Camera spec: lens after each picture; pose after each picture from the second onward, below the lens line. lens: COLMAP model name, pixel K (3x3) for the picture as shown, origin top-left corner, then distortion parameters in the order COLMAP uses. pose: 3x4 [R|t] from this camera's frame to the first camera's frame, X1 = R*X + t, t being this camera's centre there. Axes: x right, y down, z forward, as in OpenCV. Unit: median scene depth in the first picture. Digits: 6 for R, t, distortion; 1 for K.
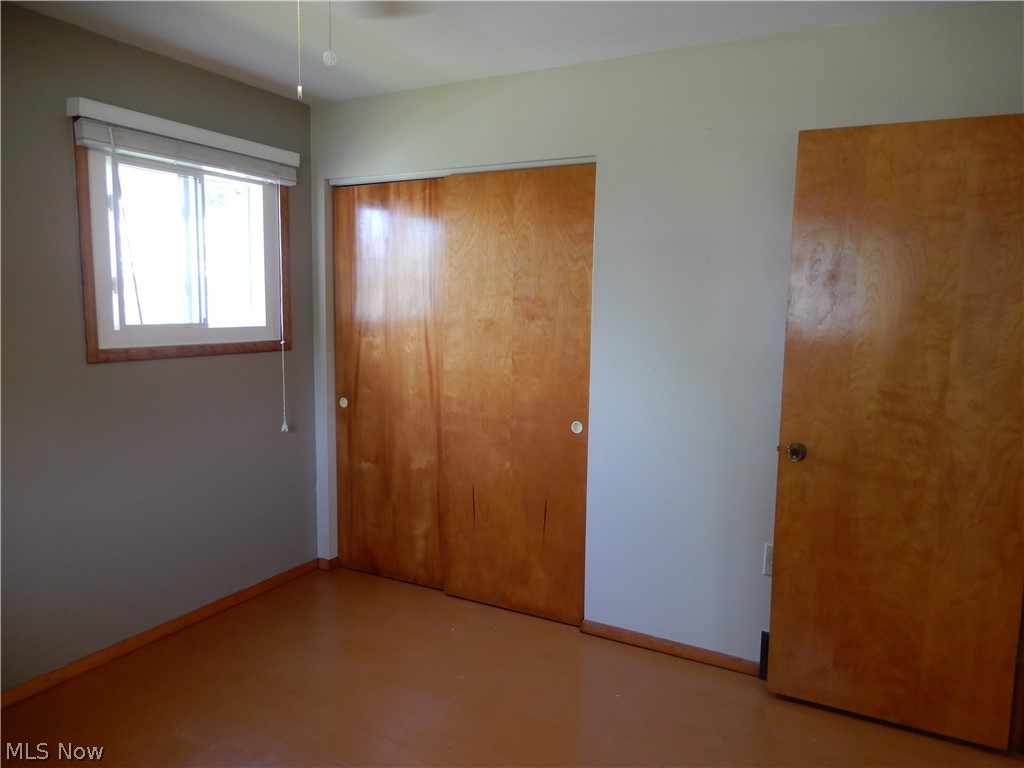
lens RADIAL K [[727.3, 0, 506.0], [0, 727.3, 371.5], [0, 0, 1]] dist [0.002551, 0.000389]
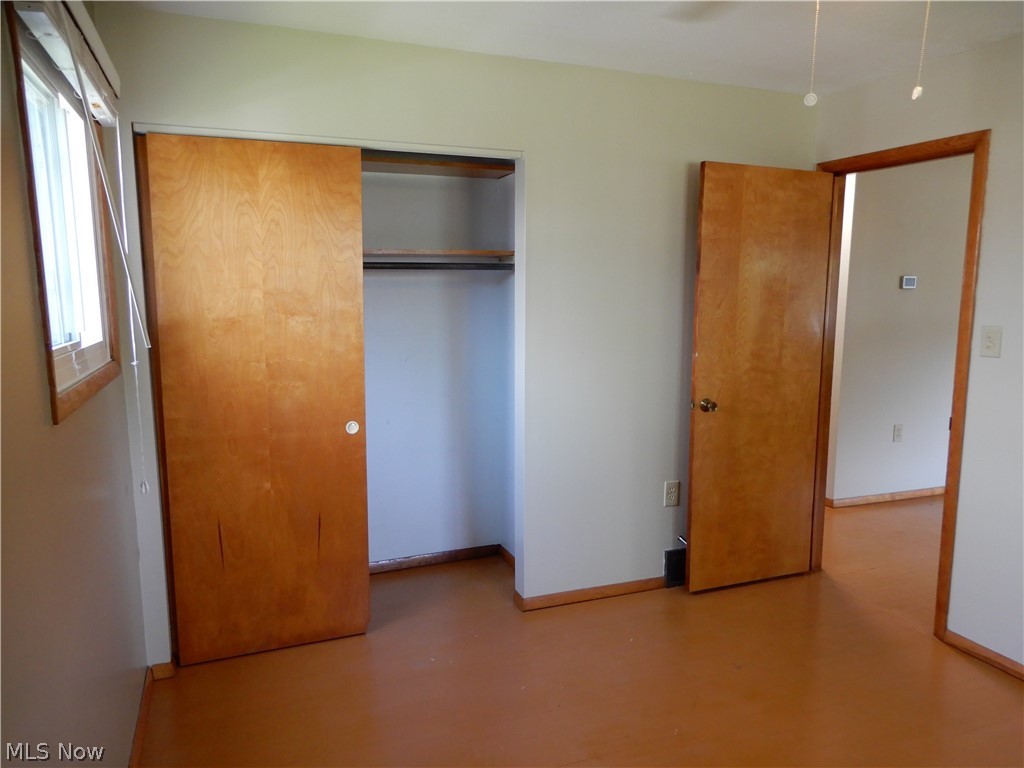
lens RADIAL K [[699.2, 0, 509.4], [0, 699.2, 377.3], [0, 0, 1]] dist [0.002674, 0.001320]
pose [[0.643611, -0.109954, 0.757413, -0.451907], [0.085955, 0.993750, 0.071223, -0.035620], [-0.760511, 0.019264, 0.649040, 0.255021]]
